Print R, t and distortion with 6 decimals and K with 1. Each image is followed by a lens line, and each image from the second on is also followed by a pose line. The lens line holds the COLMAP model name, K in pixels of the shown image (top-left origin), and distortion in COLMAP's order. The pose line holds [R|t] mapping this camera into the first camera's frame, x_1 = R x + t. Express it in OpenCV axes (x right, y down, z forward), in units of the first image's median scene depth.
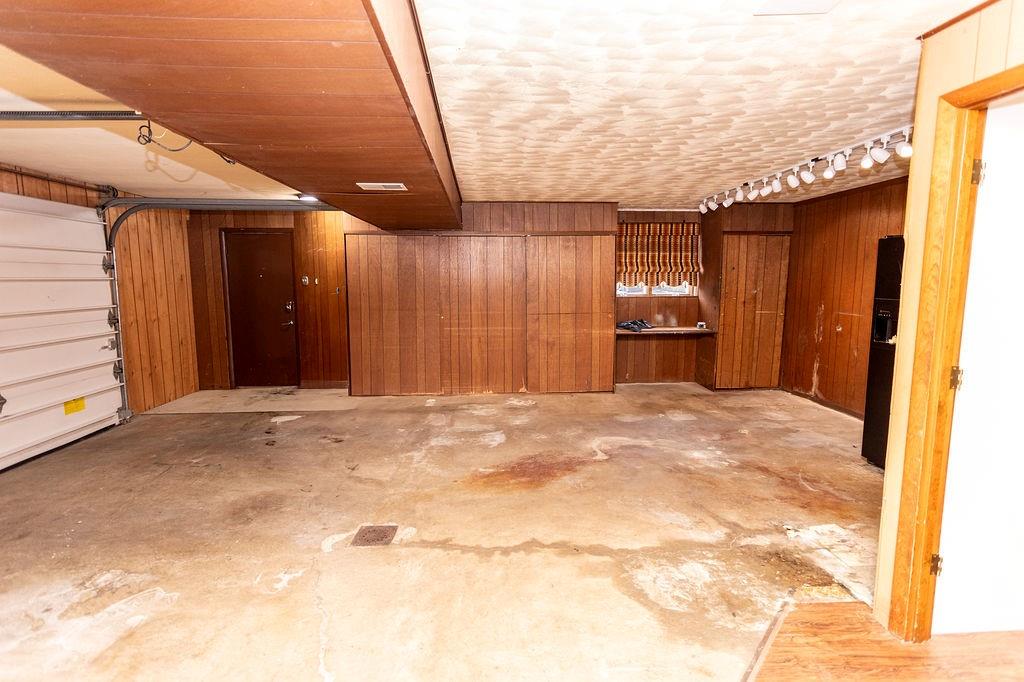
lens RADIAL K [[498.9, 0, 512.0], [0, 498.9, 341.0], [0, 0, 1]] dist [0.000771, -0.000306]
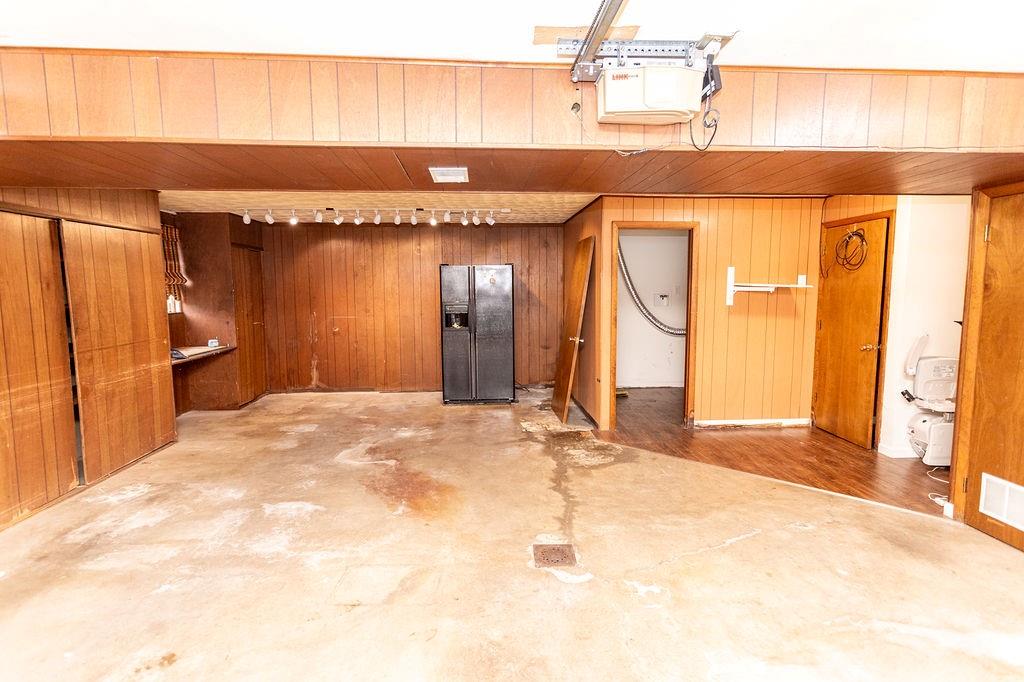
lens RADIAL K [[498.9, 0, 512.0], [0, 498.9, 341.0], [0, 0, 1]] dist [0.000771, -0.000306]
pose [[-0.017098, -0.103647, 0.994467, -1.030640], [0.131601, 0.985726, 0.104999, -0.113627], [-0.991155, 0.132668, -0.003214, 0.890181]]
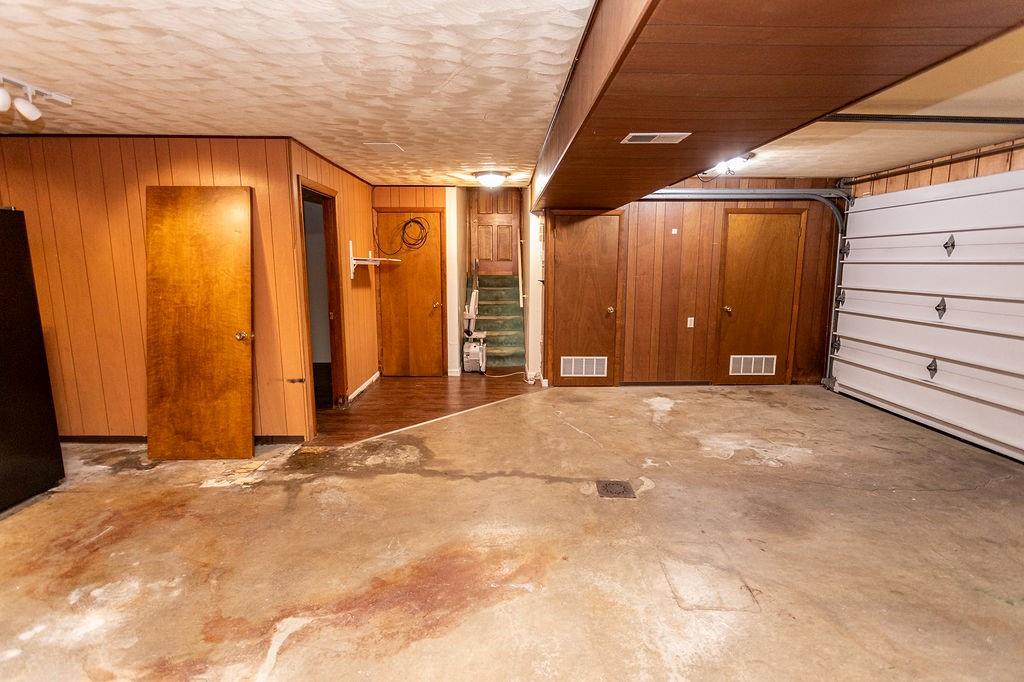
lens RADIAL K [[479.7, 0, 515.6], [0, 479.7, 338.8], [0, 0, 1]] dist [-0.000731, -0.000274]
pose [[-0.999462, -0.003663, 0.032584, -0.071784], [0.005619, 0.959911, 0.280250, -0.210810], [-0.032305, 0.280282, -0.959374, 1.692450]]
